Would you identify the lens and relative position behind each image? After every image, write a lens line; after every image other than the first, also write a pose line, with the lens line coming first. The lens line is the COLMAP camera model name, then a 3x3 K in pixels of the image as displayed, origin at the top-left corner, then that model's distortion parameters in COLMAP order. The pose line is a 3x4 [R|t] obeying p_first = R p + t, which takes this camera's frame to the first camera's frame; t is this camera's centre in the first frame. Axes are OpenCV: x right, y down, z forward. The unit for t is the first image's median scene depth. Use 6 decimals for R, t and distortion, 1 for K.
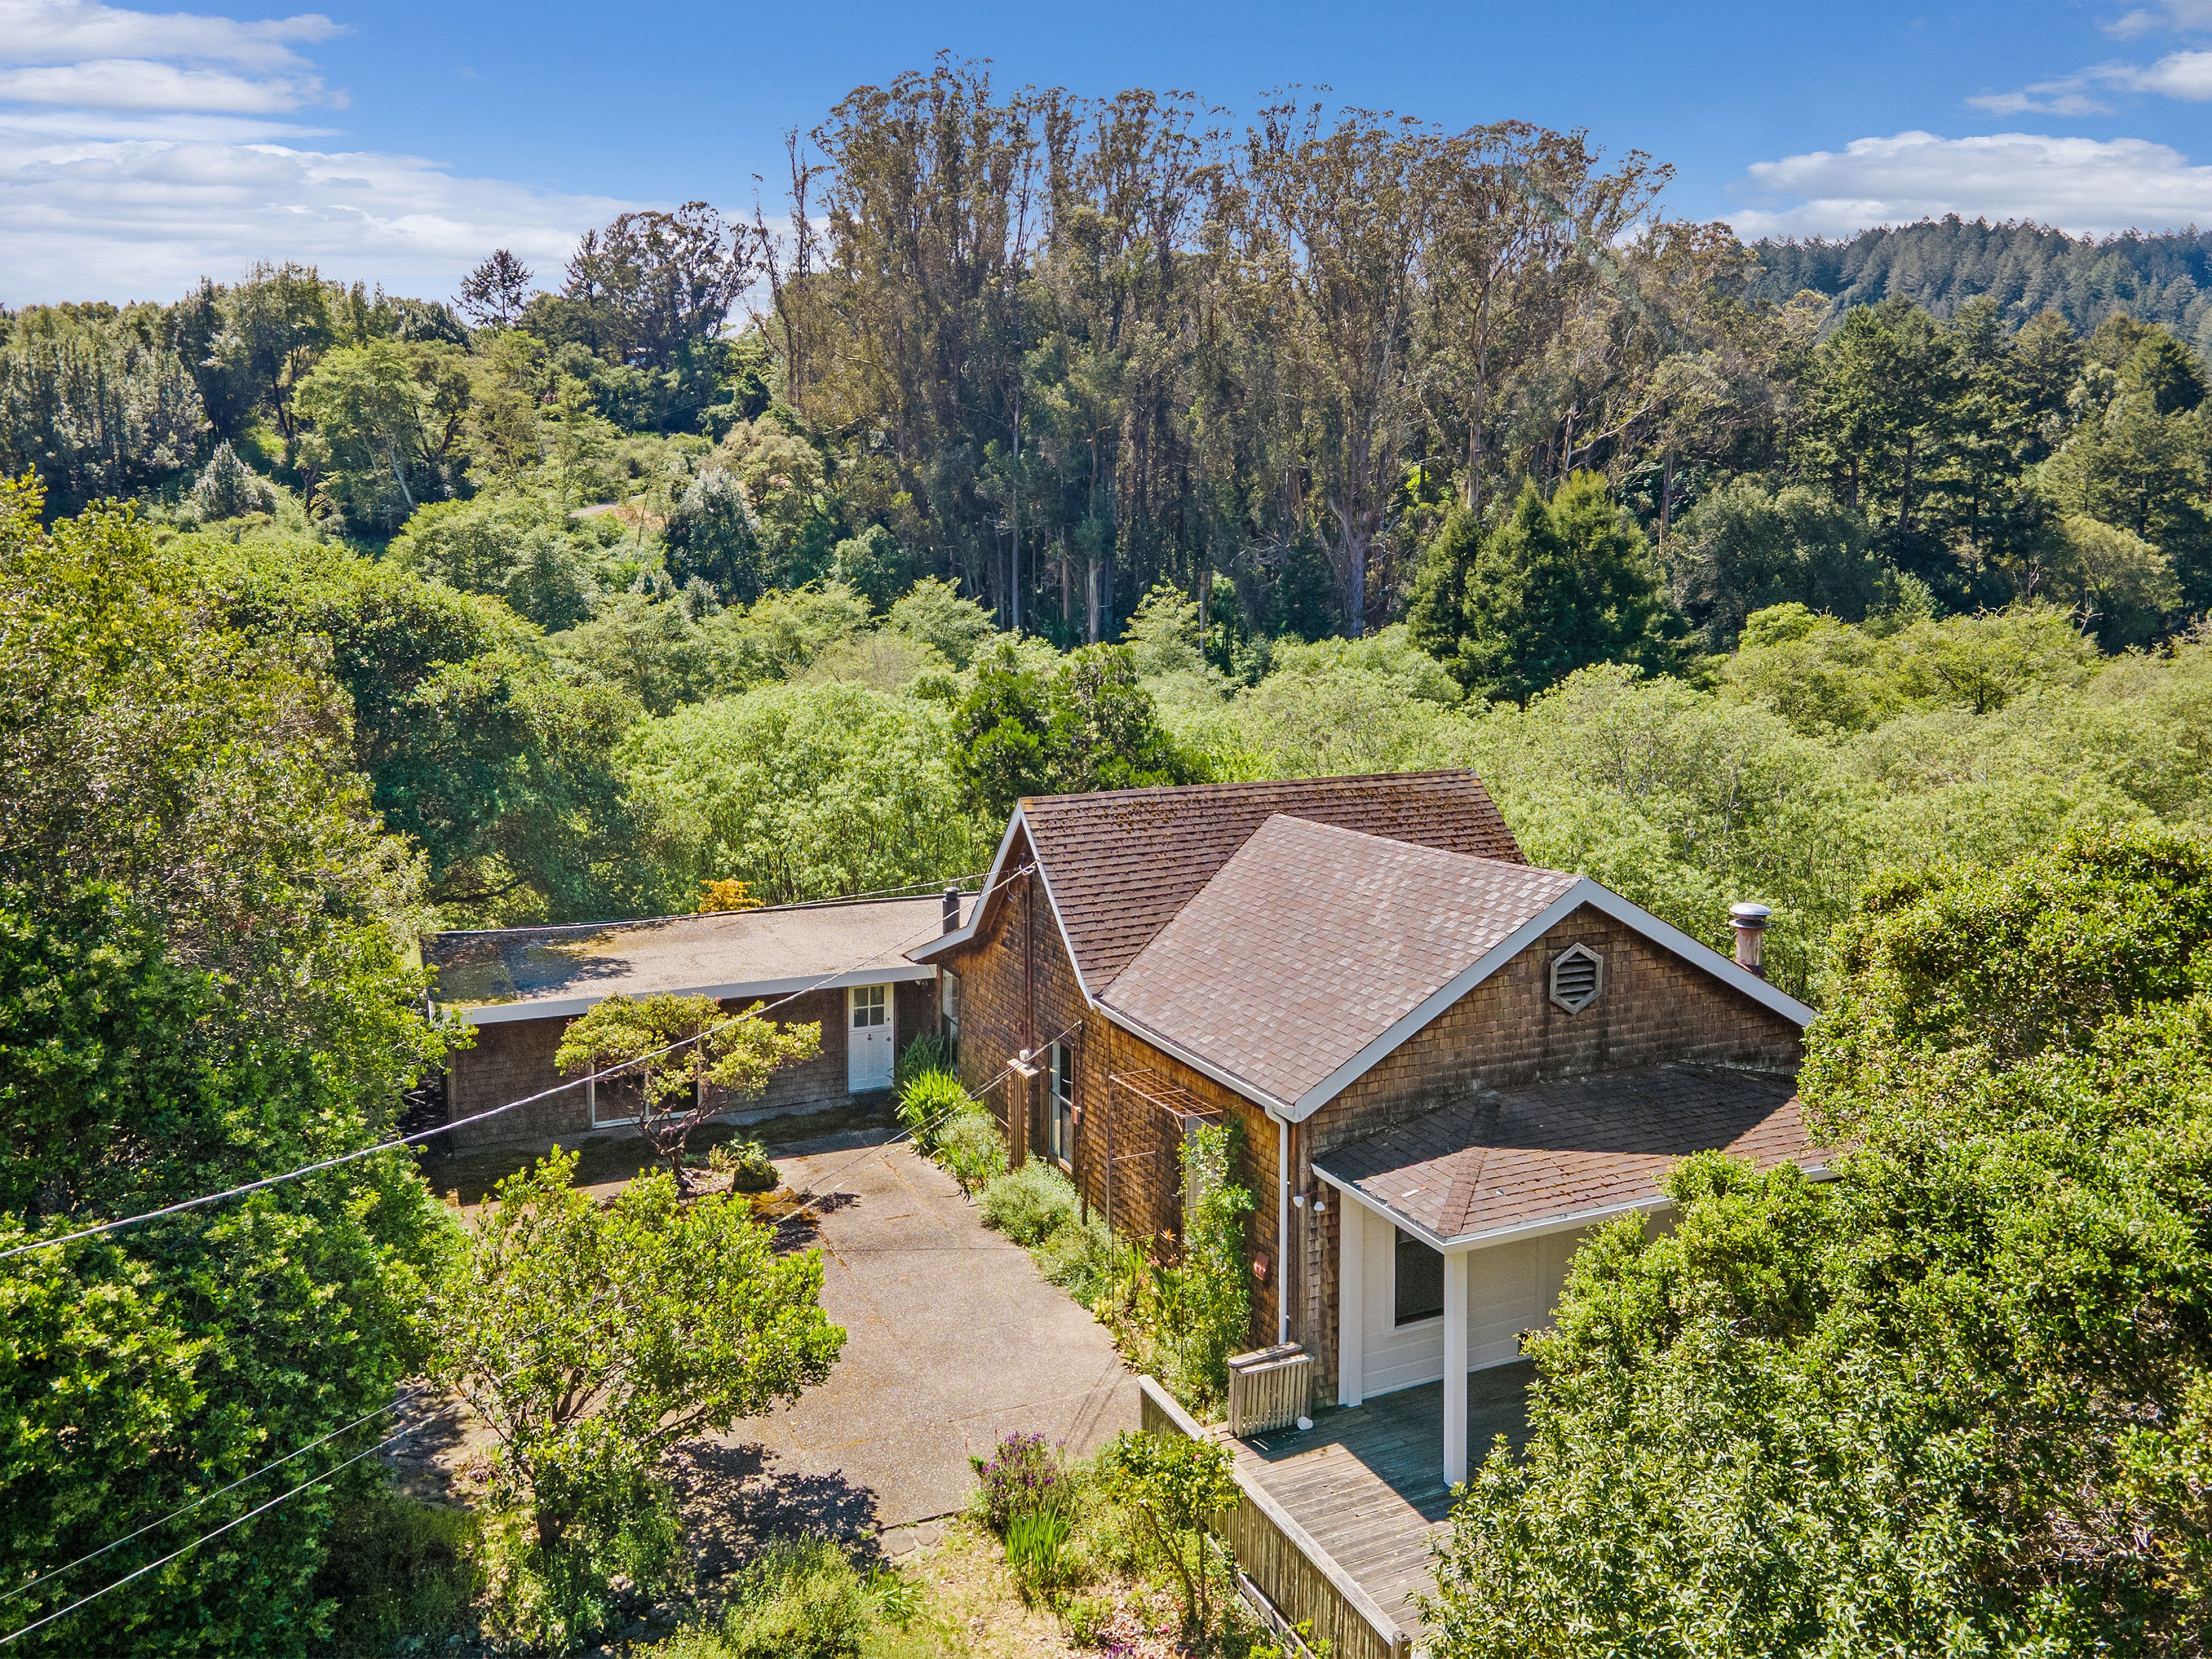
lens RADIAL K [[1672.8, 0, 1114.9], [0, 1672.8, 723.7], [0, 0, 1]] dist [0.012897, 0.043374]
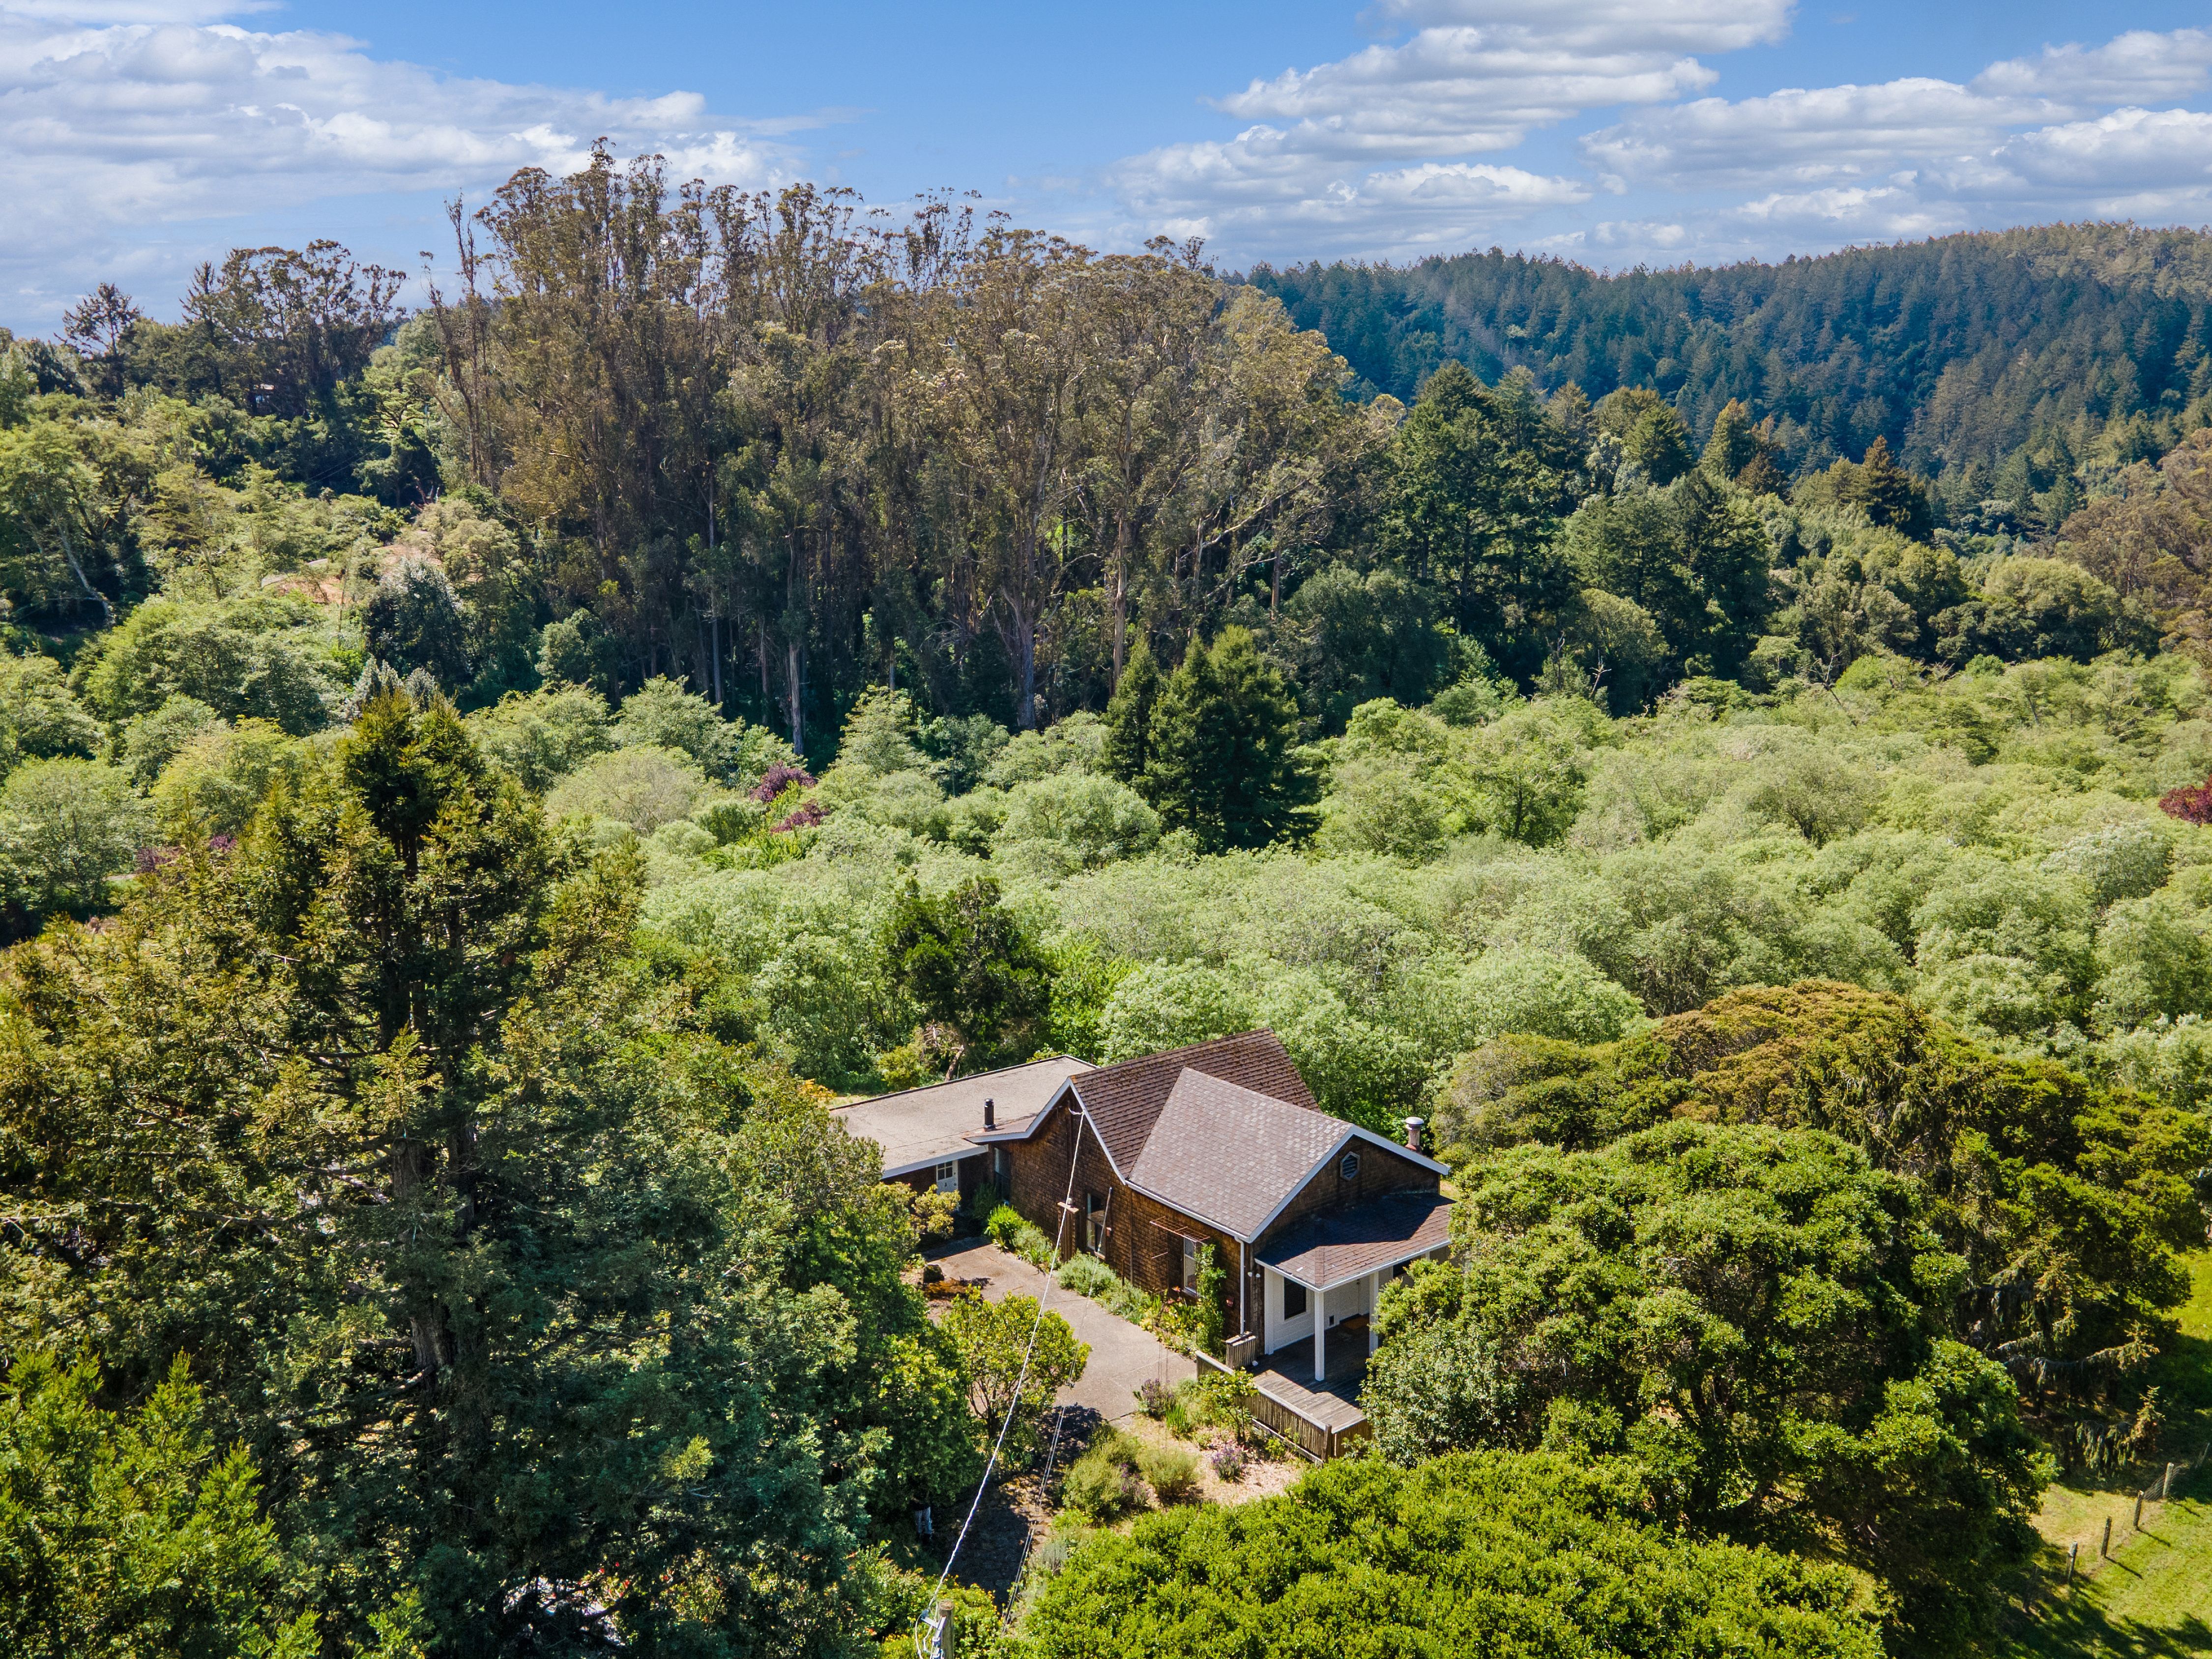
lens RADIAL K [[1672.8, 0, 1090.0], [0, 1672.8, 777.9], [0, 0, 1]] dist [0.012897, 0.043374]
pose [[0.975769, -0.036736, 0.215698, -0.072446], [0.026626, 0.998415, 0.049592, -0.066036], [-0.217178, -0.042647, 0.975200, -0.152064]]
